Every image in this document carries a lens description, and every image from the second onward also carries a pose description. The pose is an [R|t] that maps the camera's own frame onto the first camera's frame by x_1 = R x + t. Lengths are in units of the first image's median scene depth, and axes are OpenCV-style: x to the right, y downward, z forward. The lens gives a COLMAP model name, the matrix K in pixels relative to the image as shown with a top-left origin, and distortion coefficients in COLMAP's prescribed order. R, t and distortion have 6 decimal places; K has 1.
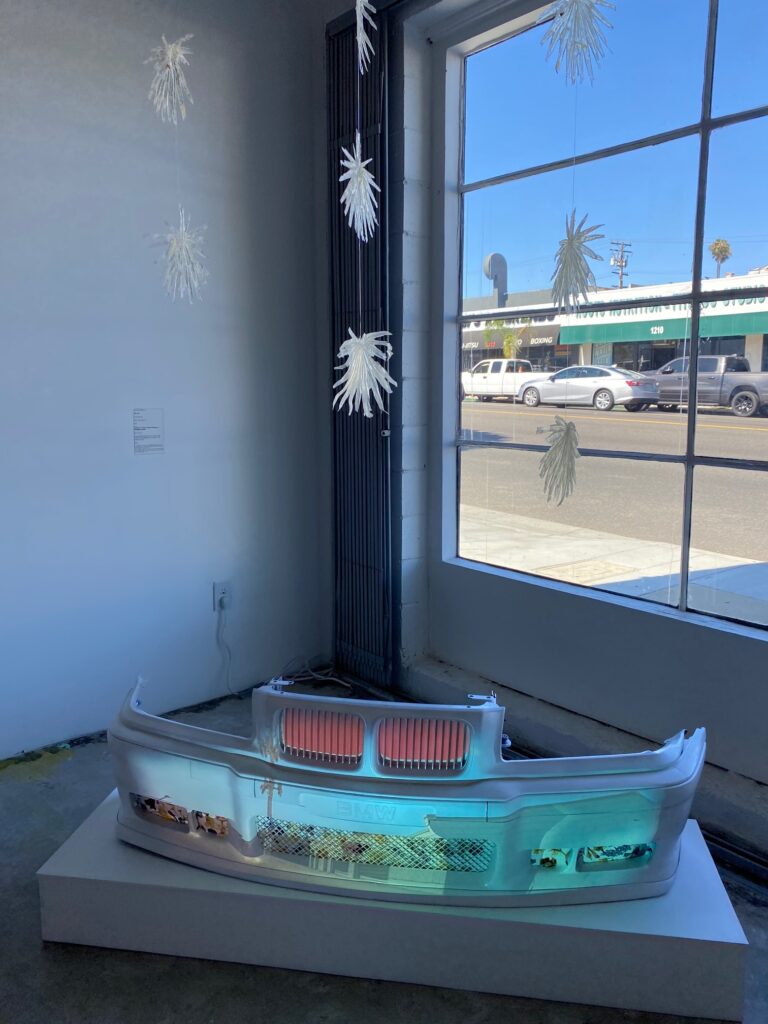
lens RADIAL K [[842.0, 0, 384.0], [0, 842.0, 512.0], [0, 0, 1]] dist [-0.002031, 0.000787]
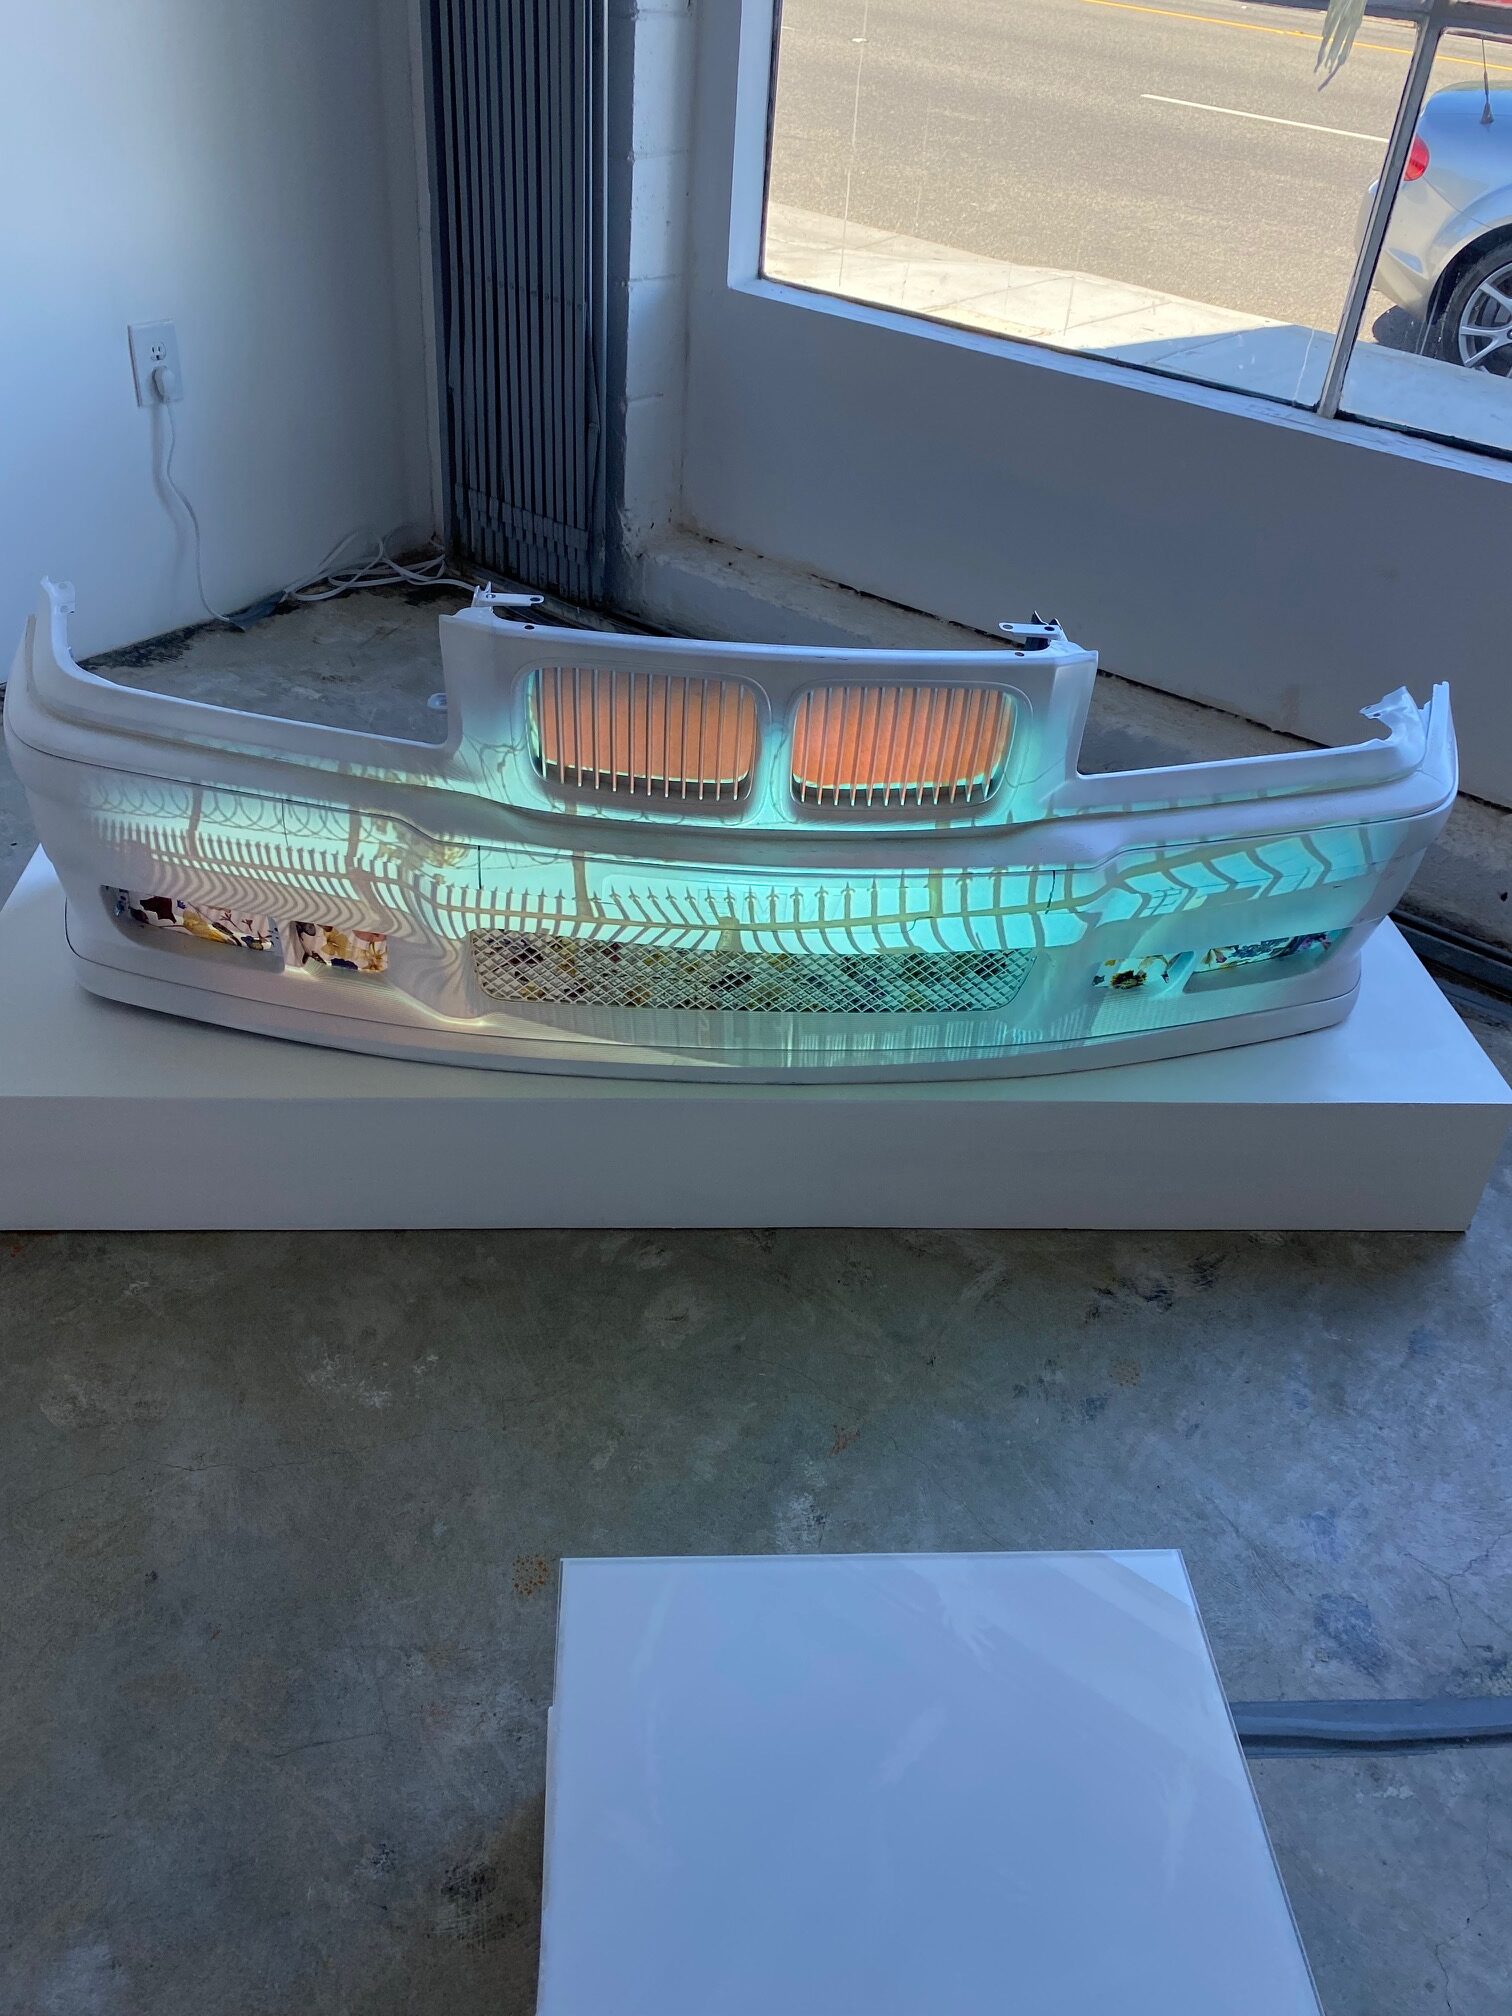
lens RADIAL K [[1504.4, 0, 756.0], [0, 1504.4, 1008.0], [0, 0, 1]] dist [0.058804, -0.059332]
pose [[0.961965, -0.085678, 0.259388, -0.205369], [-0.042739, 0.890643, 0.452690, 0.052038], [-0.269808, -0.446558, 0.853106, 0.299356]]
